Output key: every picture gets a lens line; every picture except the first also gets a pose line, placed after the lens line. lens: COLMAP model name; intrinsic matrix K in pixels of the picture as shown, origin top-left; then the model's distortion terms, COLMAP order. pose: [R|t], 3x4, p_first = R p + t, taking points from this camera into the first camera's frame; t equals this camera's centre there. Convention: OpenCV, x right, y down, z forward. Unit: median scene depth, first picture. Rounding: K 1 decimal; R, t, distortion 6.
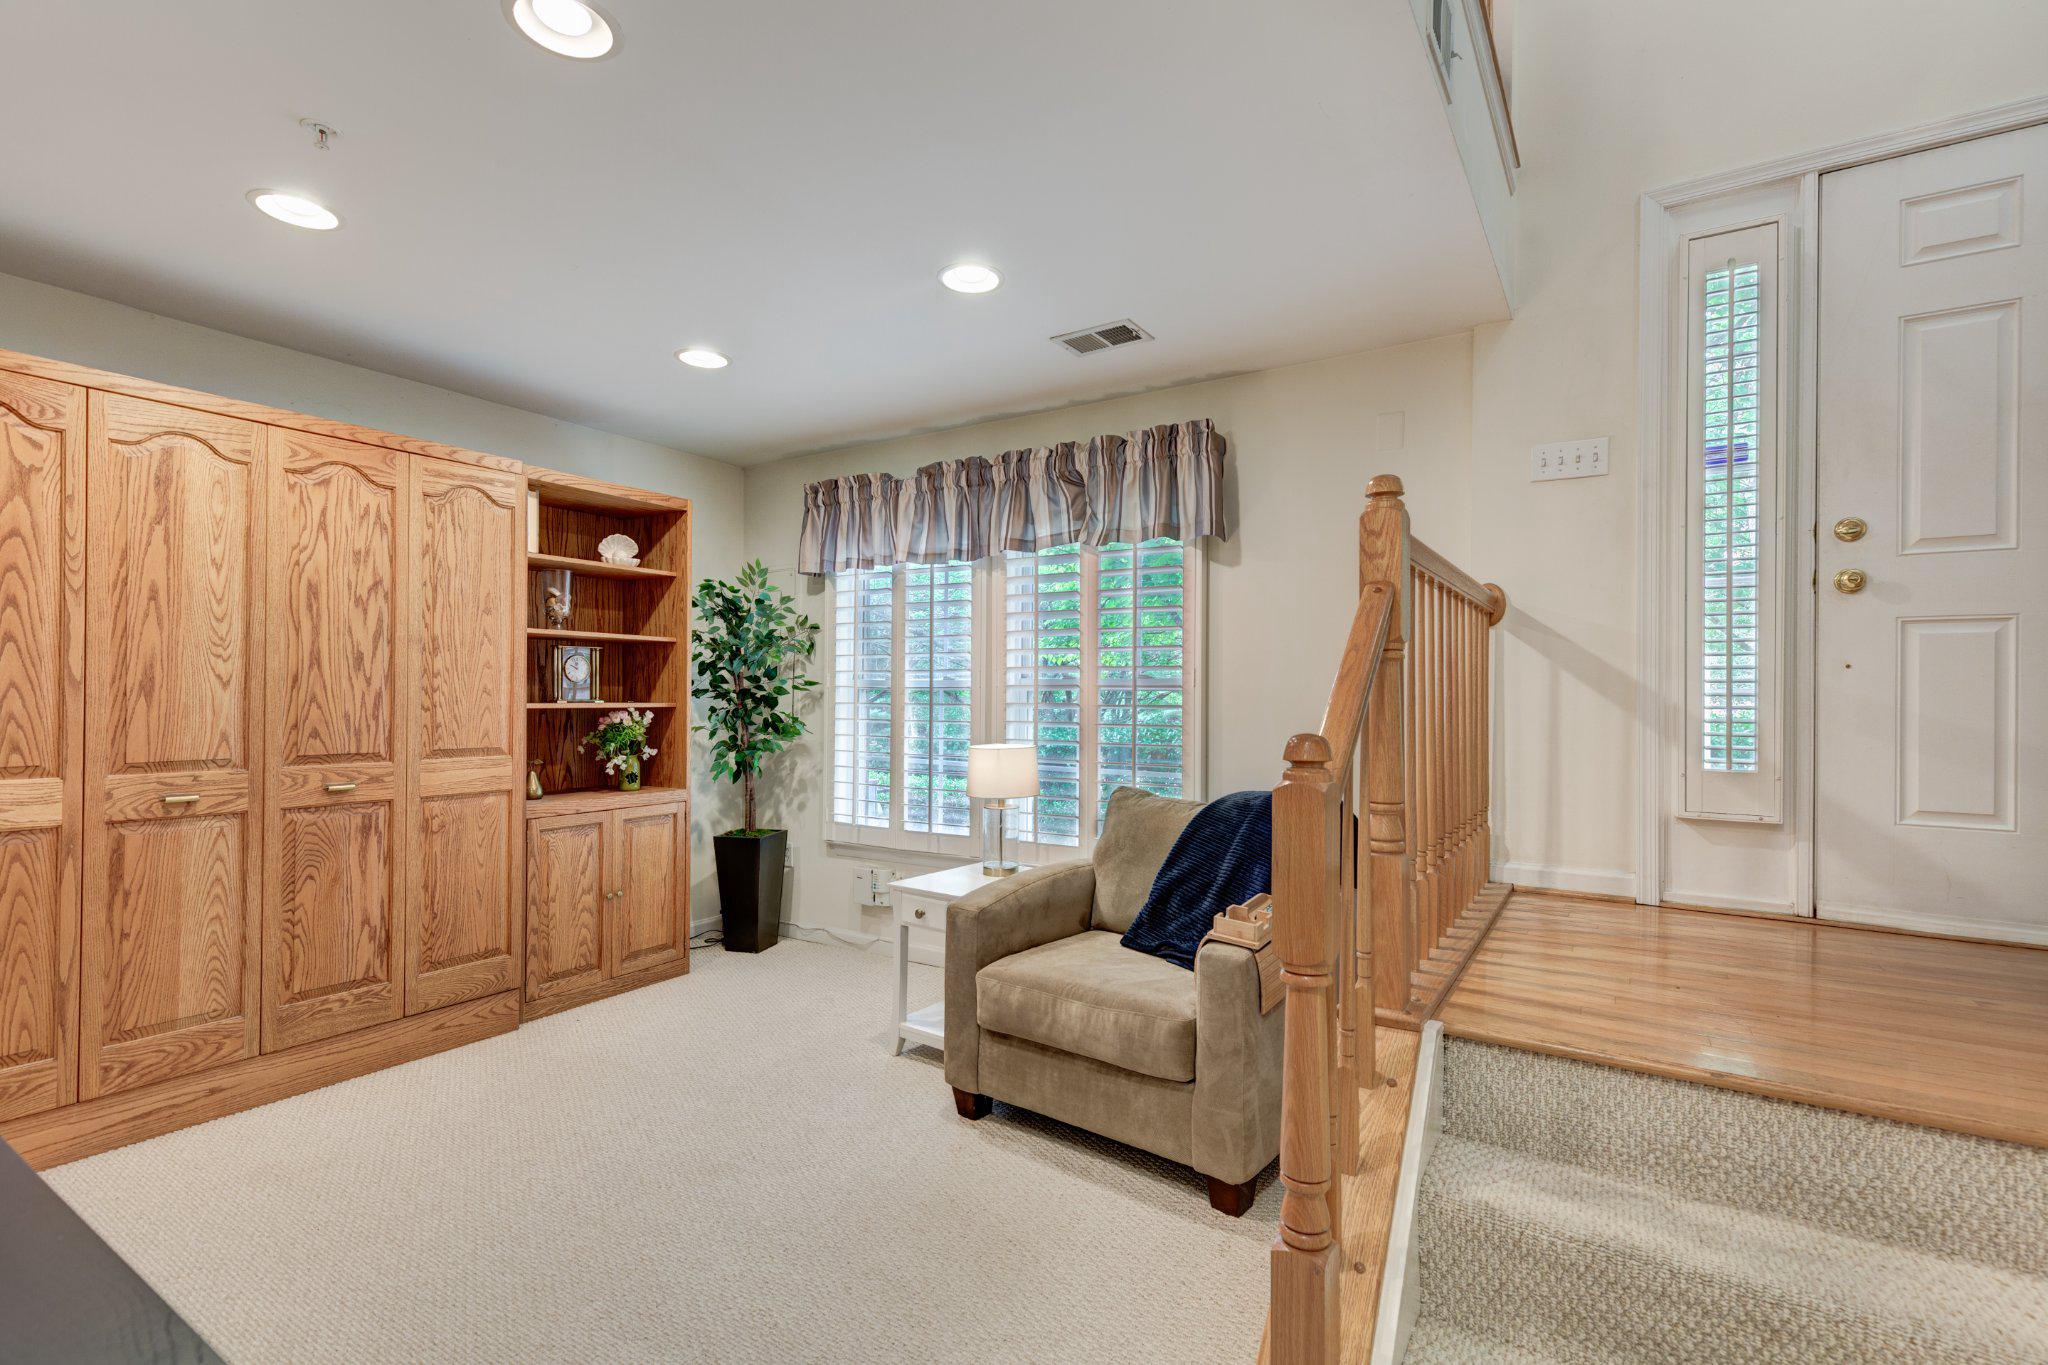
lens RADIAL K [[933.0, 0, 1017.7], [0, 933.0, 689.6], [0, 0, 1]] dist [0.006054, -0.001916]
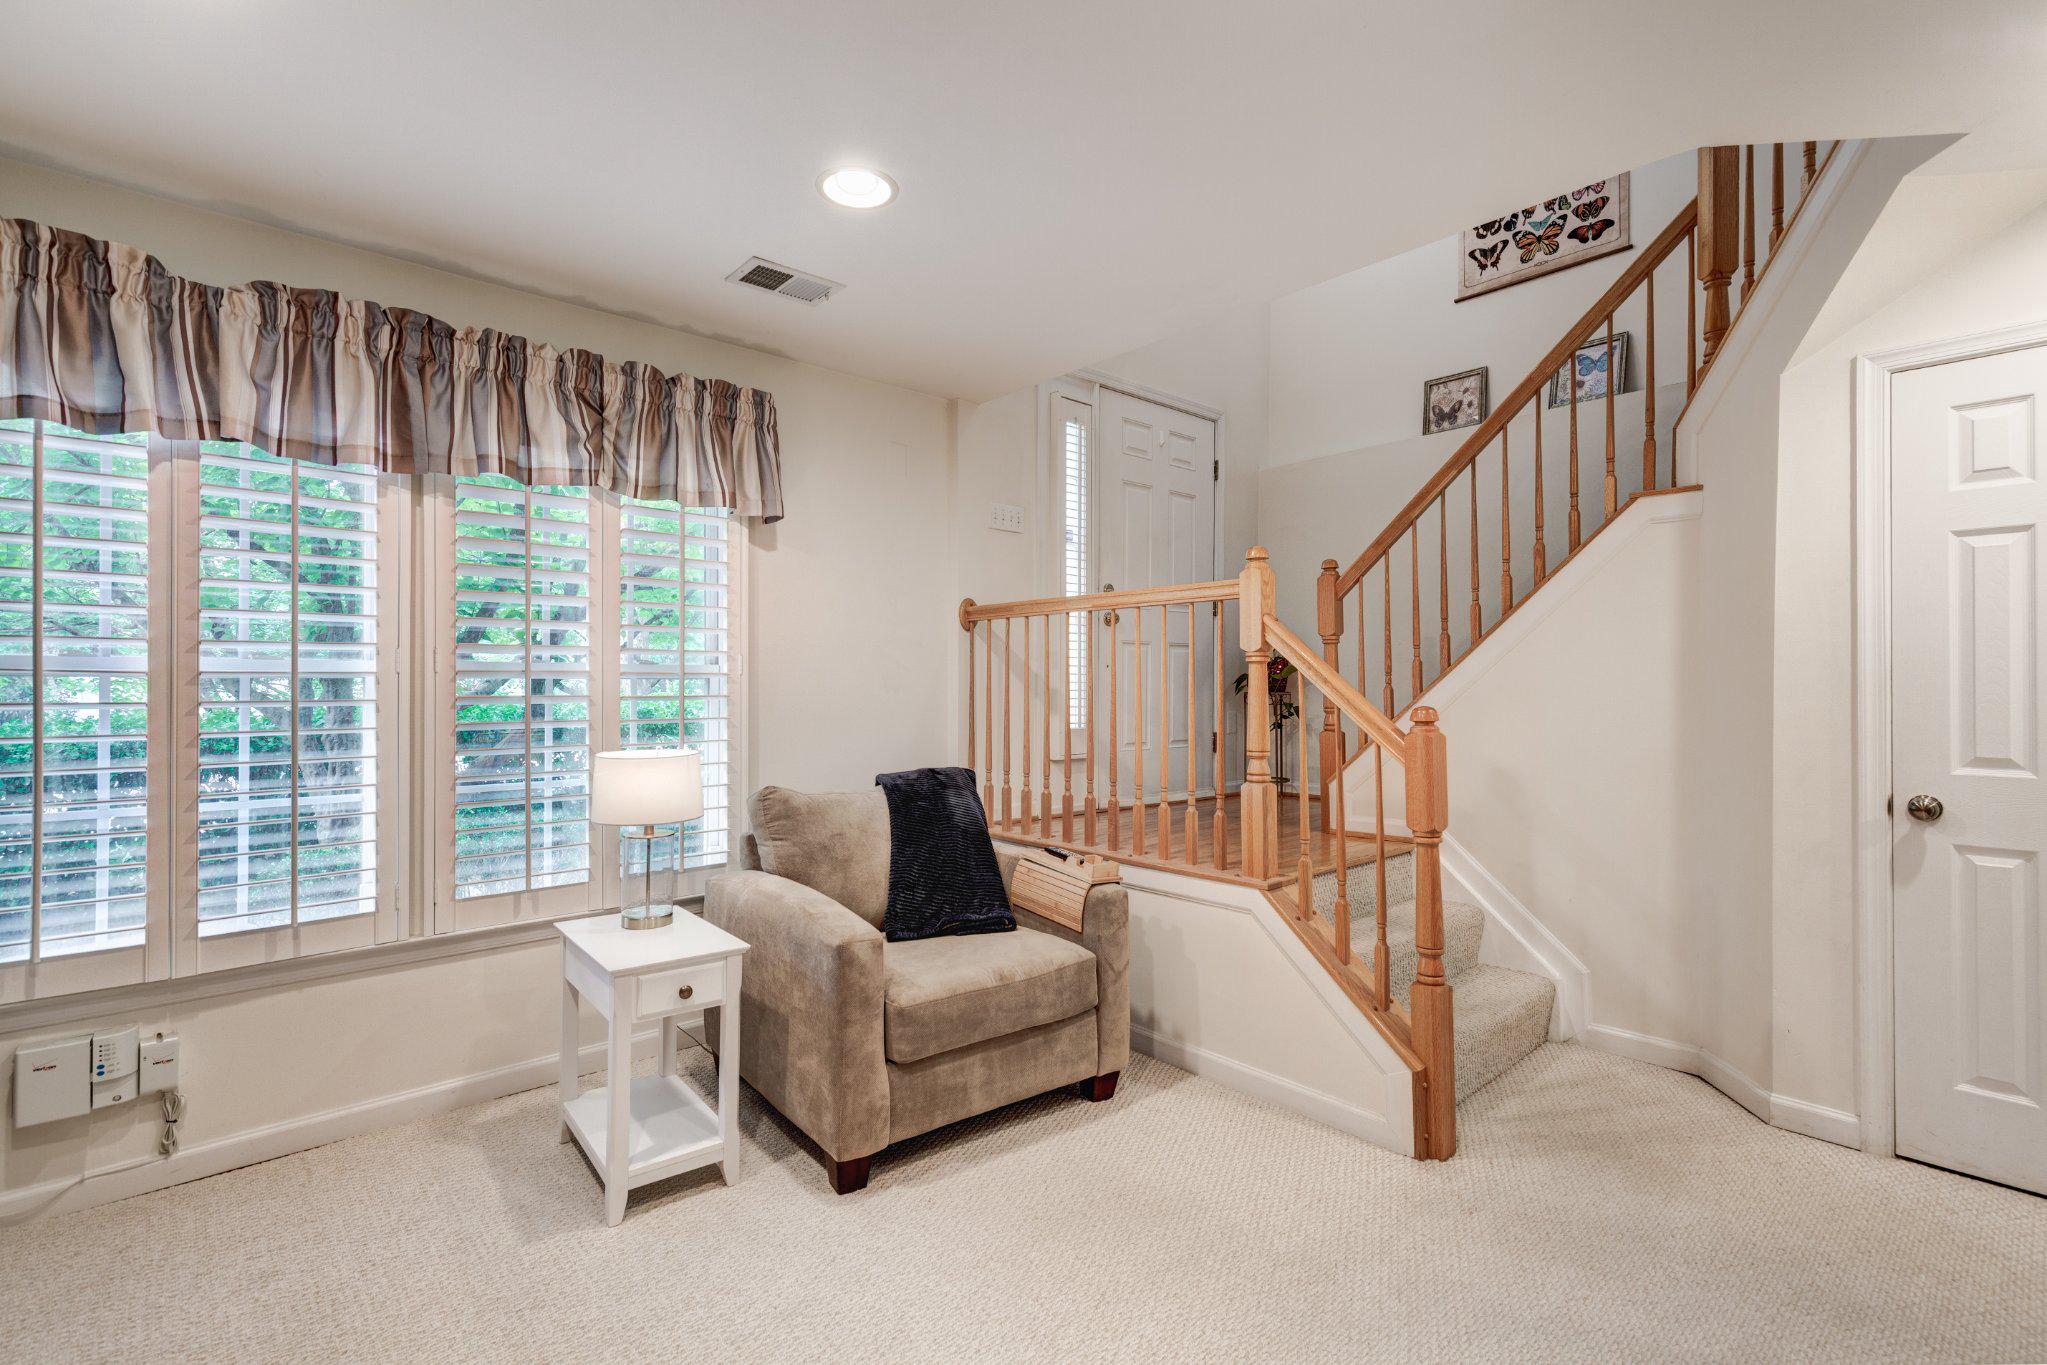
lens RADIAL K [[932.6, 0, 1026.4], [0, 932.6, 680.5], [0, 0, 1]] dist [0.006054, -0.001916]
pose [[0.260924, -0.001024, 0.965359, -0.581061], [-0.006290, 0.999976, 0.002761, -0.001751], [-0.965339, -0.006792, 0.260911, 0.448974]]
